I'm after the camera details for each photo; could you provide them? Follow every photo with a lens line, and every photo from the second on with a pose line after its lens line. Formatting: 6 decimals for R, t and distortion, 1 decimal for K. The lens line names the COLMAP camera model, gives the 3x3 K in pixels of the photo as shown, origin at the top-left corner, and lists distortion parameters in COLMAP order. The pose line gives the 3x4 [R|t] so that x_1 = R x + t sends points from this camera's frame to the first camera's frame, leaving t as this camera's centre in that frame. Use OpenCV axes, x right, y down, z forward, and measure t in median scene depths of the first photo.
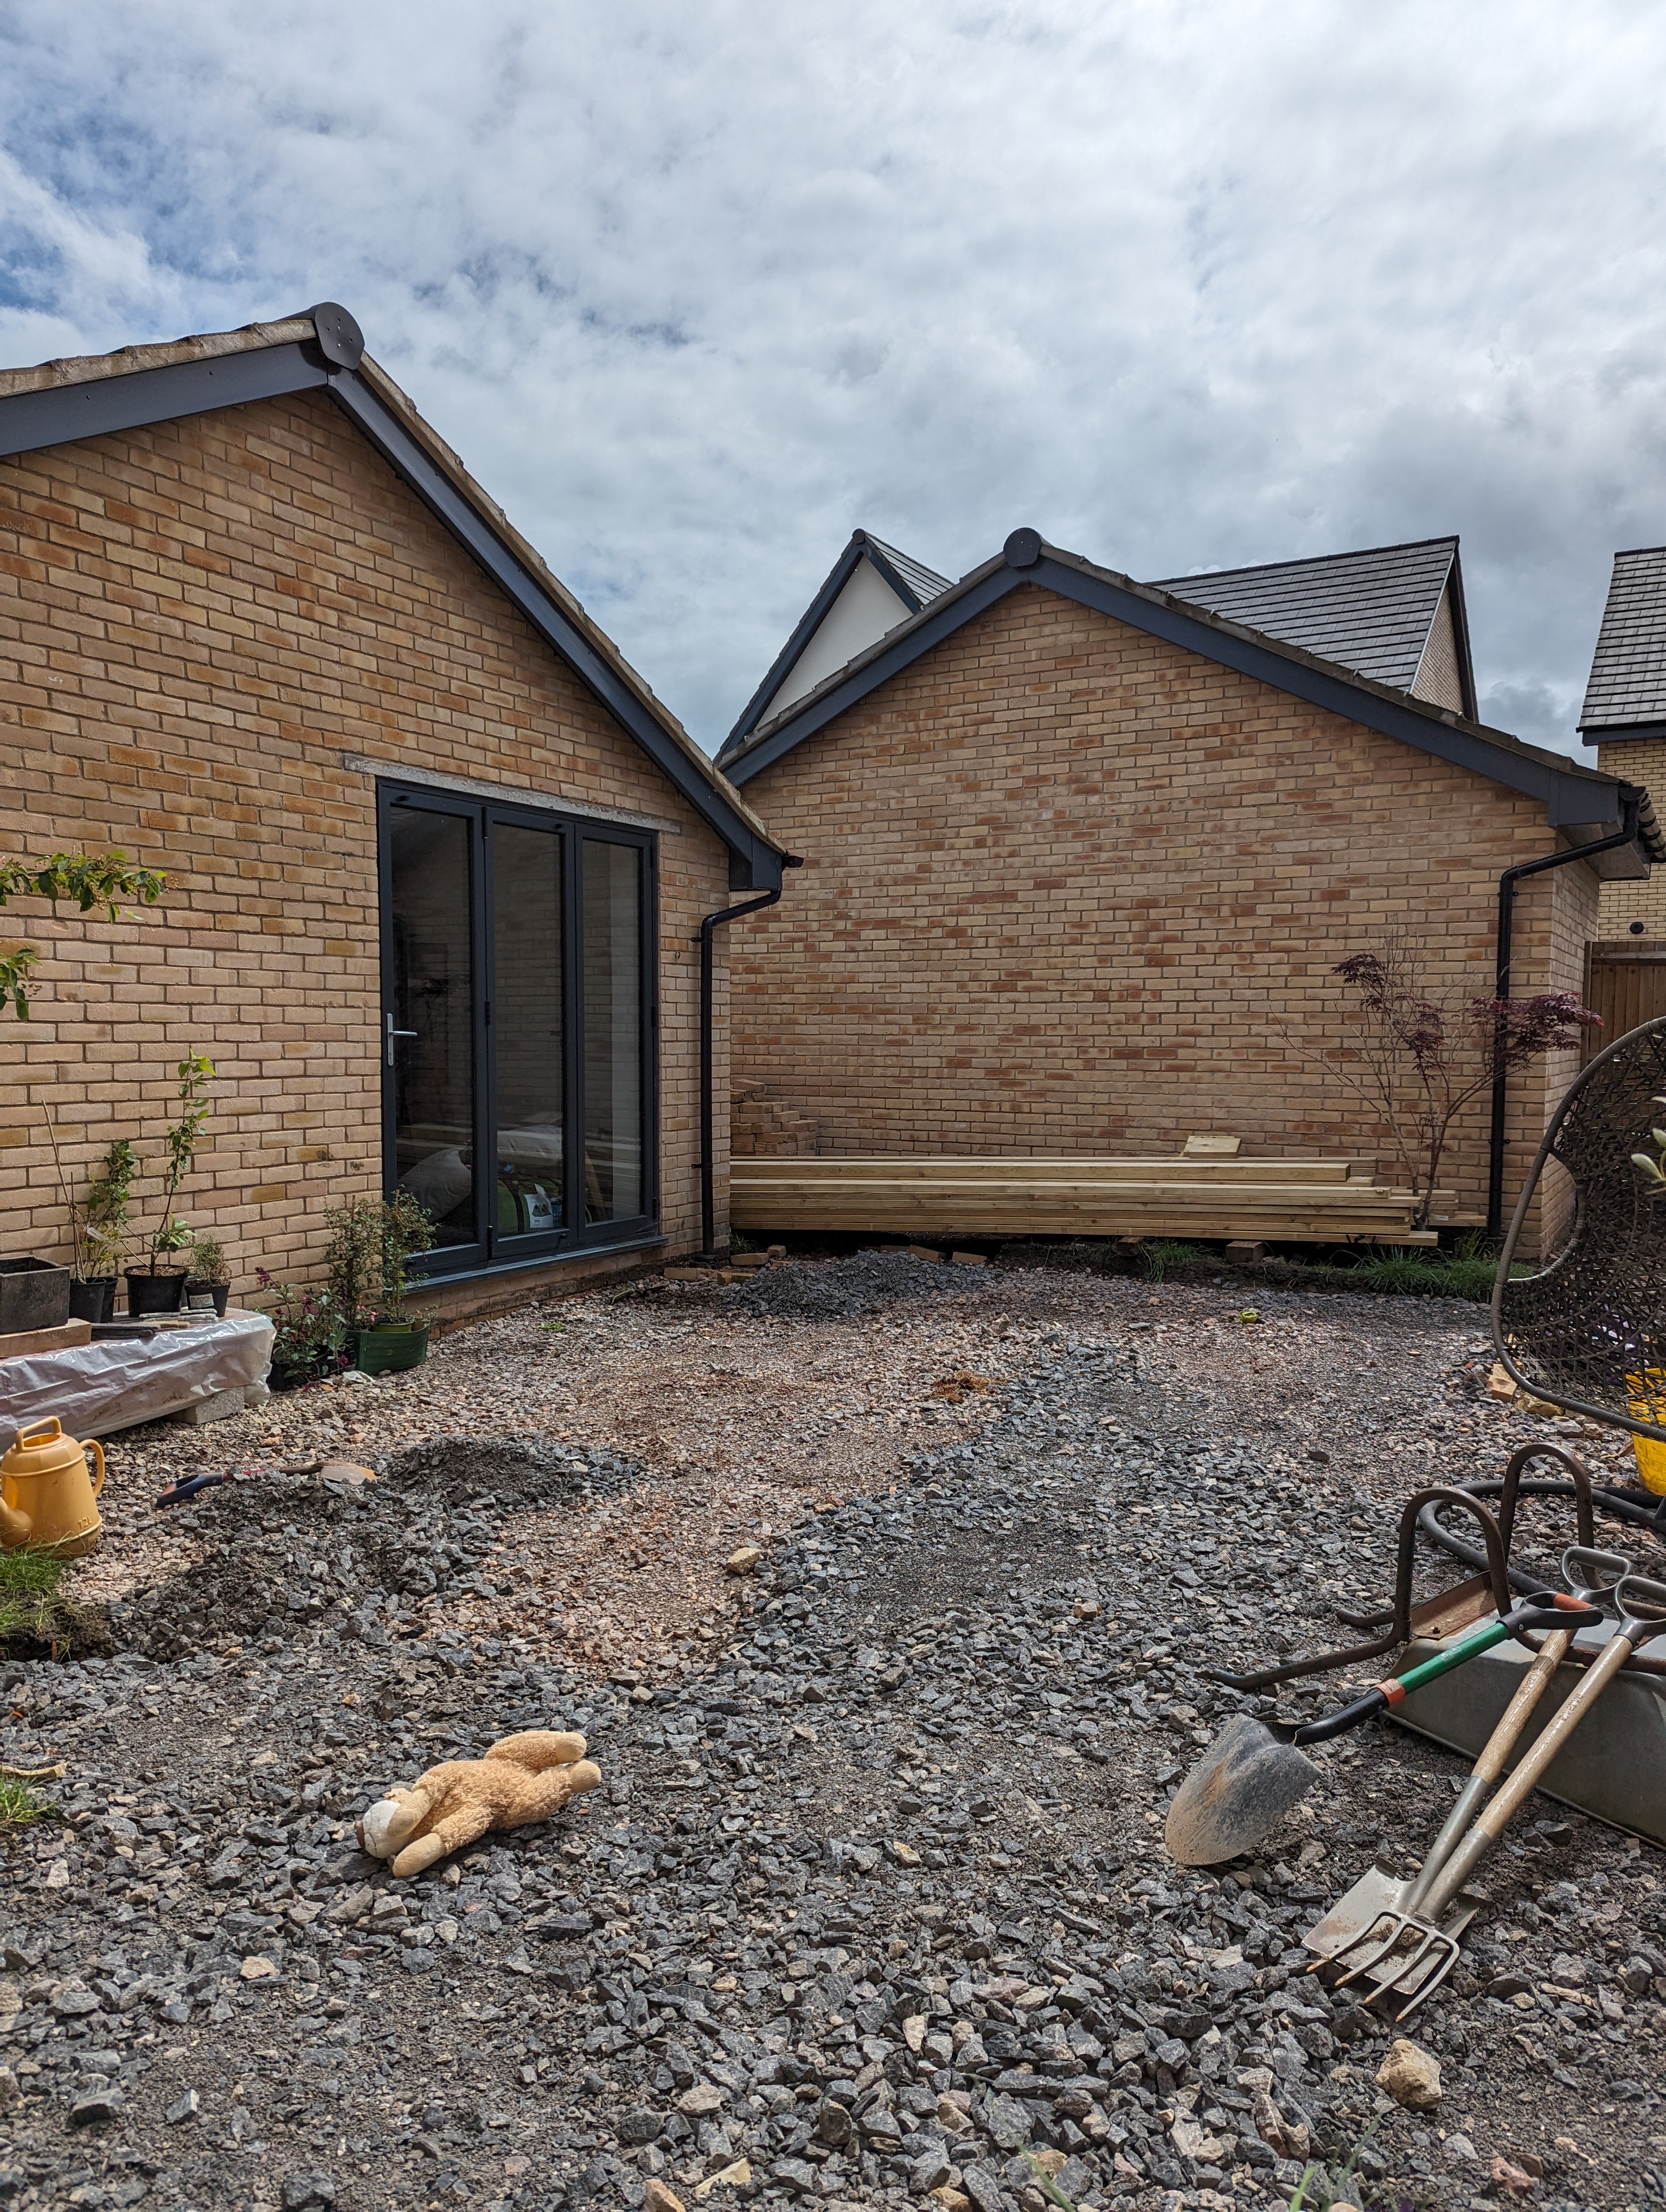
lens RADIAL K [[1547.9, 0, 846.5], [0, 1547.9, 1141.5], [0, 0, 1]] dist [0.053818, -0.030358]
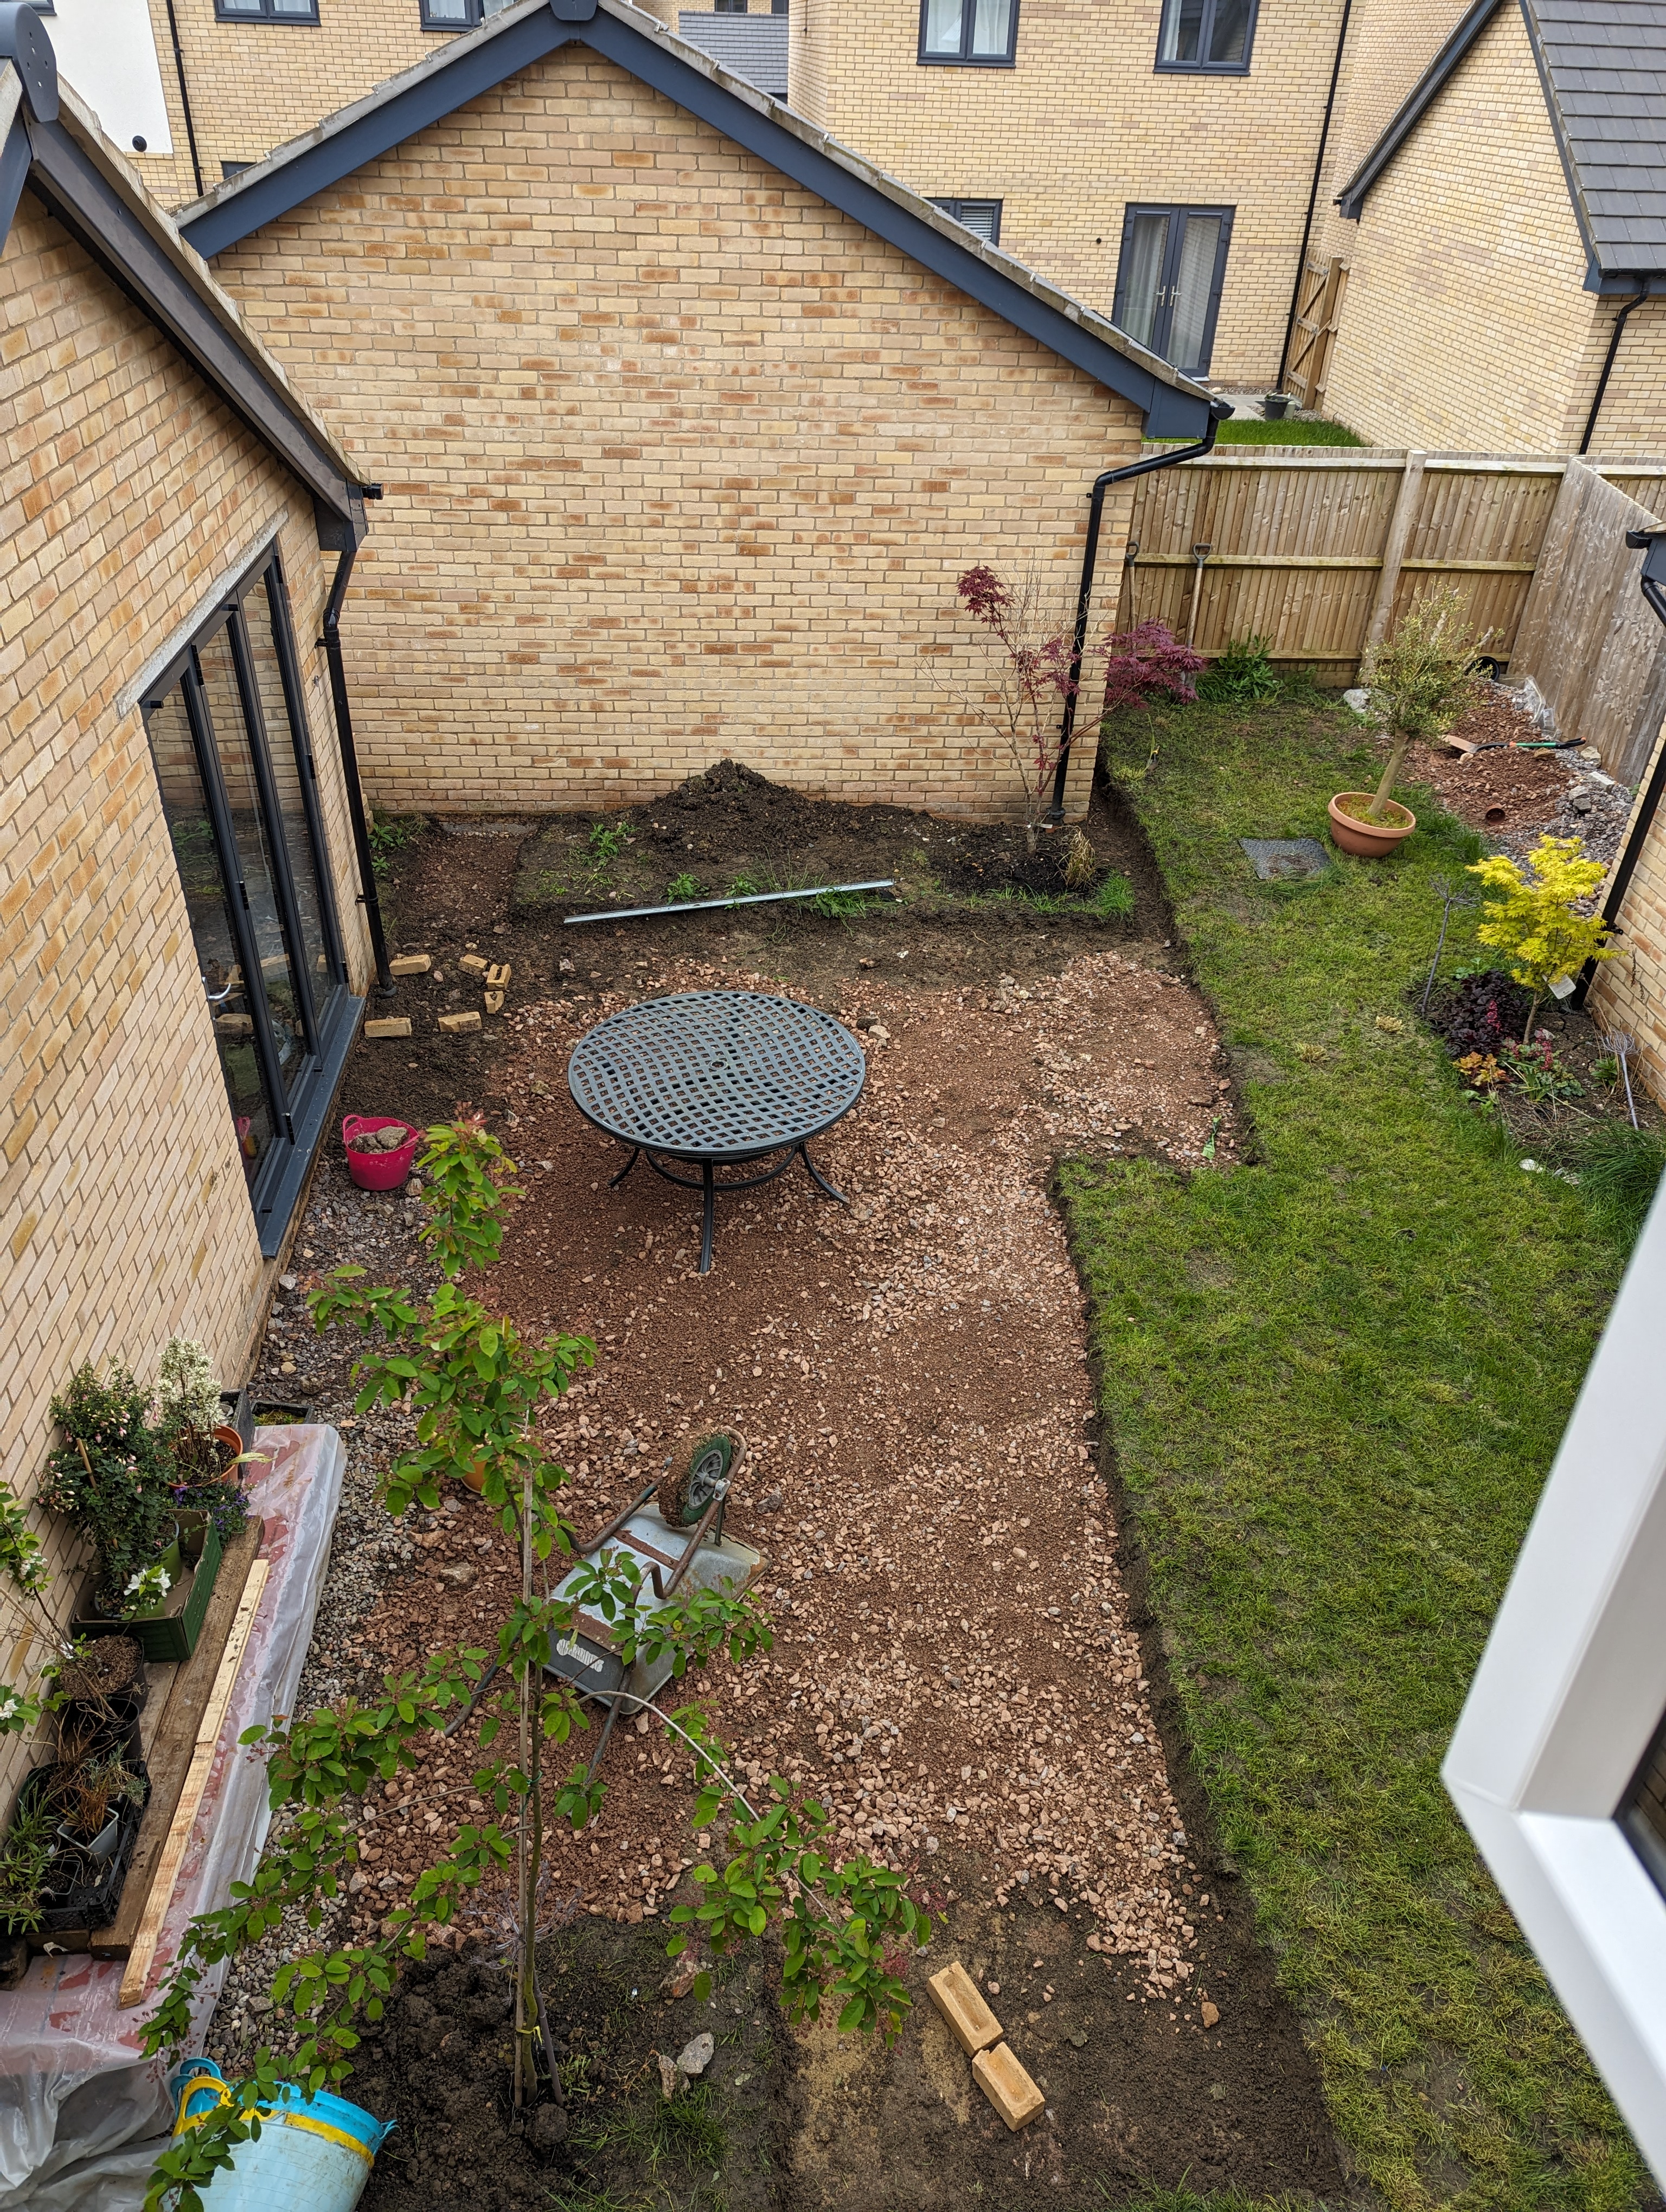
lens RADIAL K [[1547.9, 0, 809.8], [0, 1547.9, 1107.7], [0, 0, 1]] dist [0.053818, -0.030358]
pose [[0.836549, -0.289810, 0.464969, -0.318821], [0.011979, 0.858122, 0.513305, -0.324840], [-0.547762, -0.423835, 0.721333, 0.170333]]
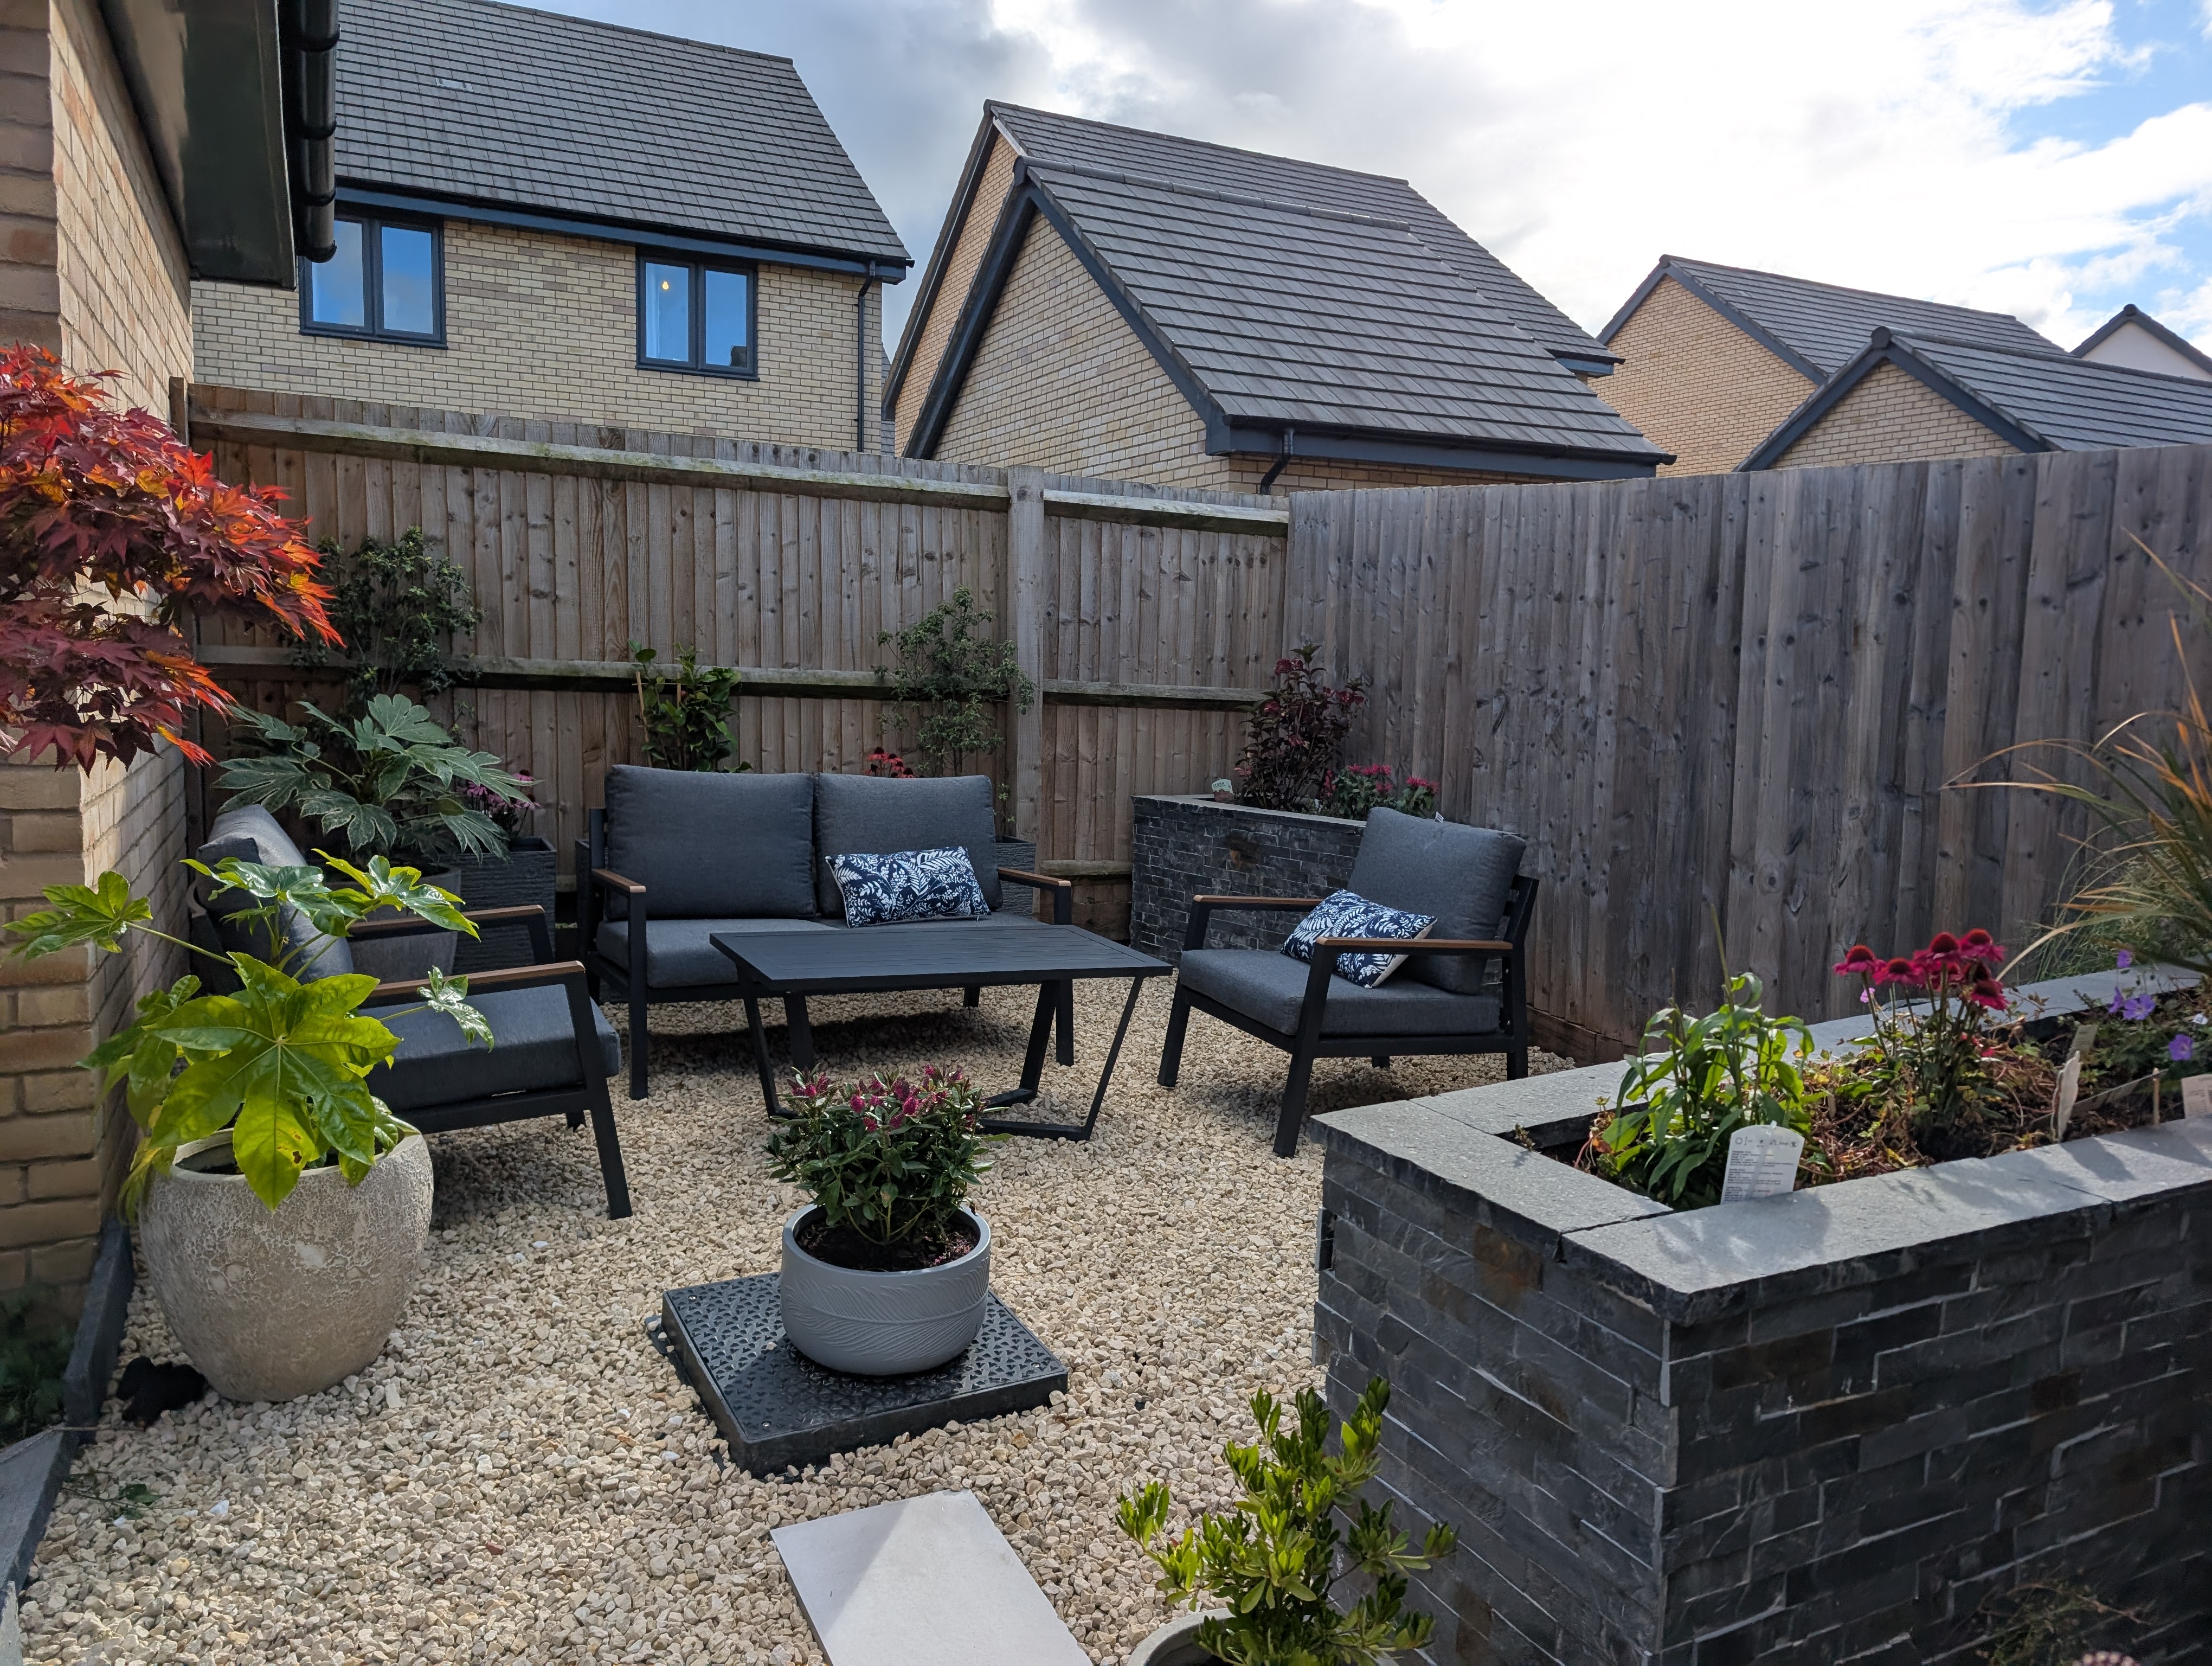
lens RADIAL K [[1589.2, 0, 1123.9], [0, 1589.2, 828.8], [0, 0, 1]] dist [0.030405, -0.019458]
pose [[0.559902, -0.076244, 0.825043, 0.288263], [0.032754, 0.997016, 0.069908, -0.033638], [-0.827911, -0.012118, 0.560729, 0.624986]]
